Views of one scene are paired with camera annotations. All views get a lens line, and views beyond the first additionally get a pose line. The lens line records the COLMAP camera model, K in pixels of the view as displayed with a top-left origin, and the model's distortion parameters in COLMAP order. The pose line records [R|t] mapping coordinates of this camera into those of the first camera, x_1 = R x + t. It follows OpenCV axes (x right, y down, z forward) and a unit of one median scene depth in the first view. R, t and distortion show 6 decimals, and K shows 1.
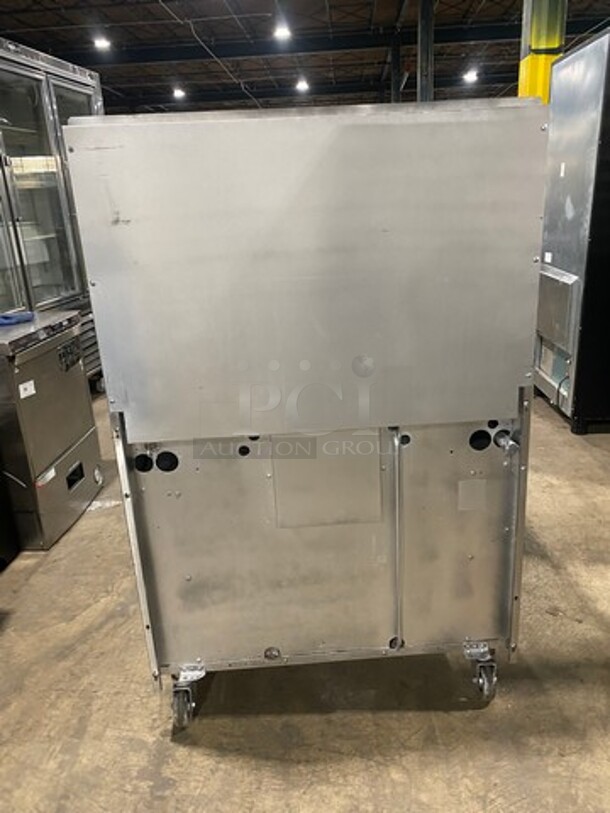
lens RADIAL K [[616.5, 0, 305.0], [0, 616.5, 406.5], [0, 0, 1]] dist [0.003978, 0.001900]
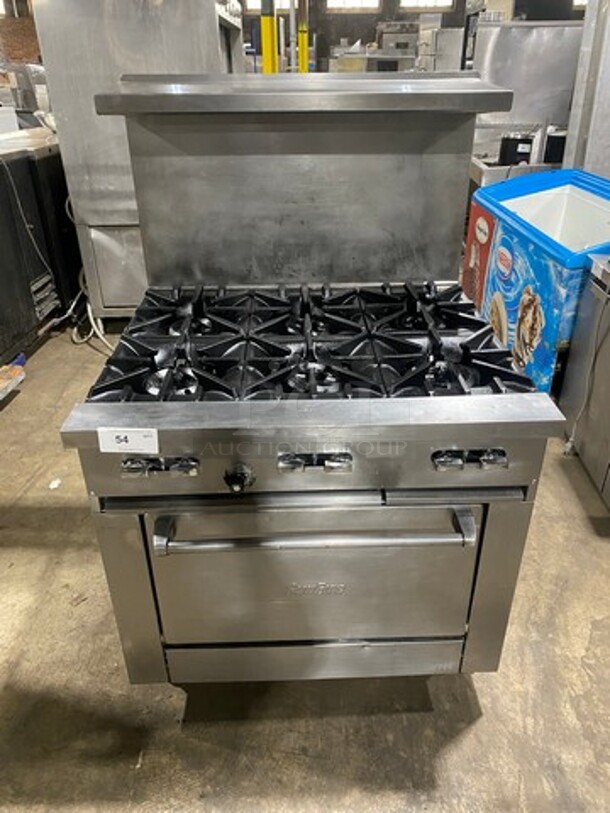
lens RADIAL K [[616.5, 0, 305.0], [0, 616.5, 406.5], [0, 0, 1]] dist [0.003978, 0.001900]
pose [[-0.998224, 0.049144, 0.033659, -0.008300], [0.057739, 0.659407, 0.749566, -0.723472], [0.014642, 0.750178, -0.661073, 1.756464]]
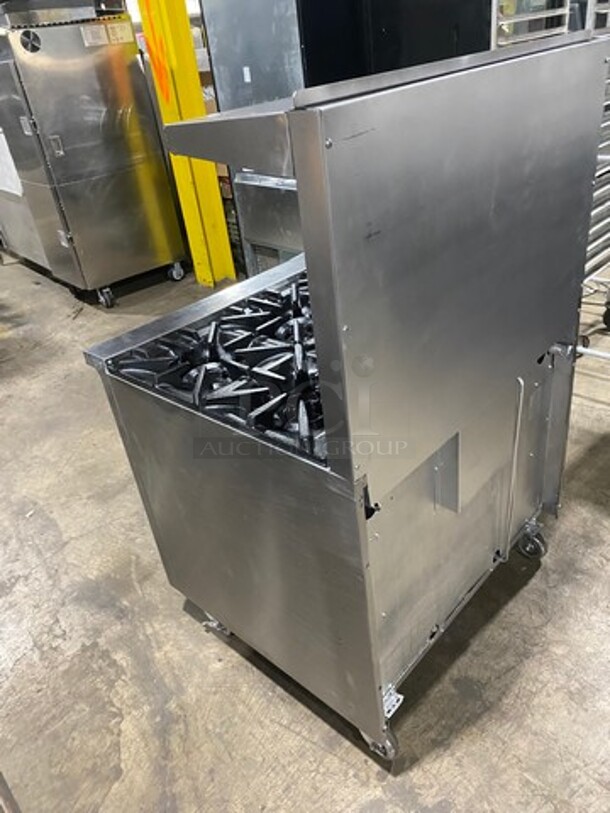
lens RADIAL K [[616.5, 0, 305.0], [0, 616.5, 406.5], [0, 0, 1]] dist [0.003978, 0.001900]
pose [[0.707366, -0.386703, 0.591687, -0.636794], [0.293537, 0.922194, 0.251784, -0.238422], [-0.643015, -0.004421, 0.765840, 0.376509]]
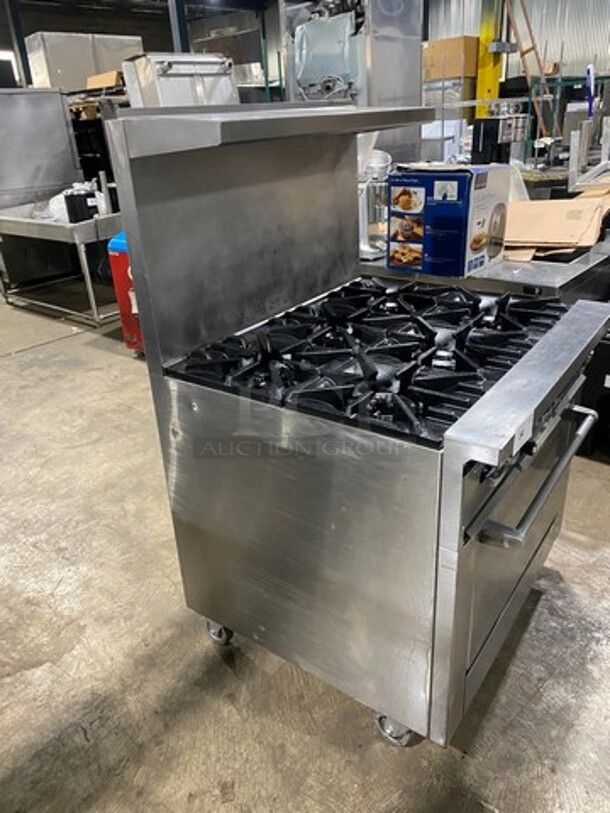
lens RADIAL K [[607.4, 0, 305.0], [0, 607.4, 406.5], [0, 0, 1]] dist [0.002099, 0.001771]
pose [[-0.607972, 0.427088, -0.669302, 0.783028], [-0.172913, 0.751534, 0.636630, -0.604818], [0.774901, 0.502784, -0.383063, 1.380849]]
